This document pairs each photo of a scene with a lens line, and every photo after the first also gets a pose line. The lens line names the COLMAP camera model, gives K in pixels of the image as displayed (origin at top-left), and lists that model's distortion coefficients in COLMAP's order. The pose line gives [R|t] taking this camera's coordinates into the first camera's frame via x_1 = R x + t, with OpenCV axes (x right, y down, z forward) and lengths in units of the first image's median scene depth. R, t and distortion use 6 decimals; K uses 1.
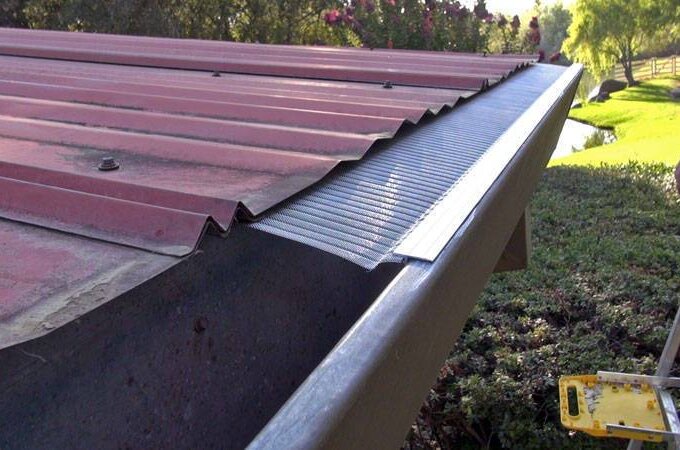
lens RADIAL K [[624.4, 0, 341.9], [0, 624.4, 227.7], [0, 0, 1]] dist [0.007582, -0.009962]
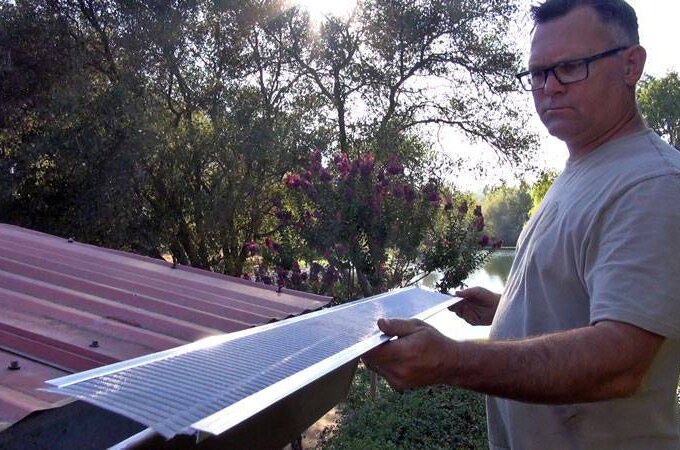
lens RADIAL K [[624.4, 0, 341.9], [0, 624.4, 227.7], [0, 0, 1]] dist [0.007582, -0.009962]
pose [[0.992385, 0.118208, 0.034632, 0.137304], [-0.106602, 0.965069, -0.239328, -0.073453], [-0.061712, 0.233813, 0.970321, 0.024483]]
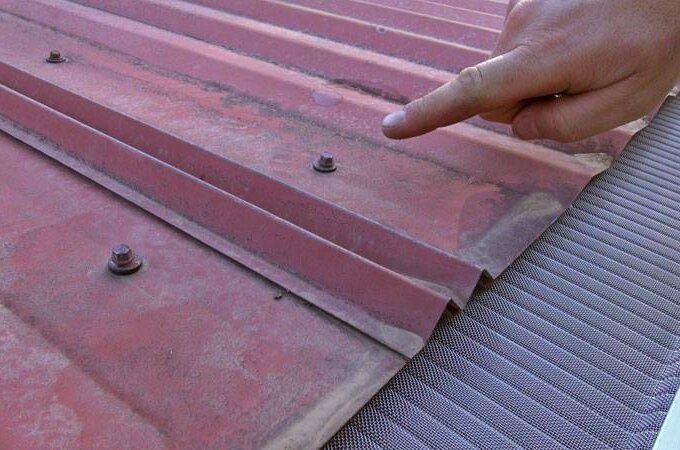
lens RADIAL K [[622.3, 0, 340.1], [0, 622.3, 228.5], [0, 0, 1]] dist [0.002284, -0.004540]
pose [[0.965410, 0.150706, -0.212770, 0.068286], [-0.103351, 0.970375, 0.218385, -0.092520], [0.239378, -0.188841, 0.952385, 0.215737]]
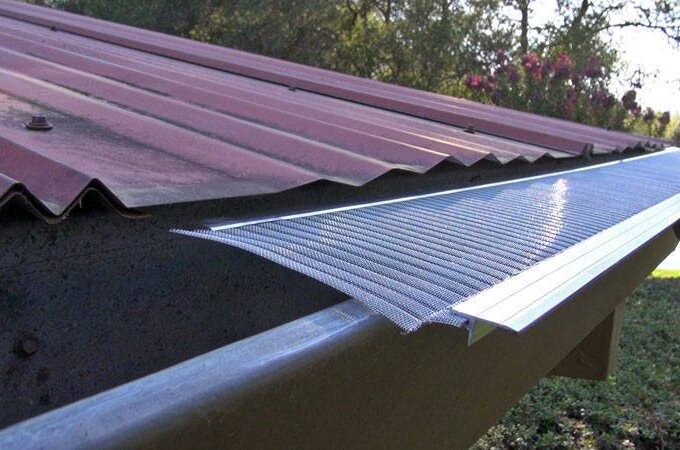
lens RADIAL K [[624.4, 0, 341.9], [0, 624.4, 227.7], [0, 0, 1]] dist [0.007582, -0.009962]
pose [[0.962931, 0.204497, -0.175909, 0.024233], [-0.218823, 0.973523, -0.066106, -0.000604], [0.157733, 0.102148, 0.982184, 0.041153]]
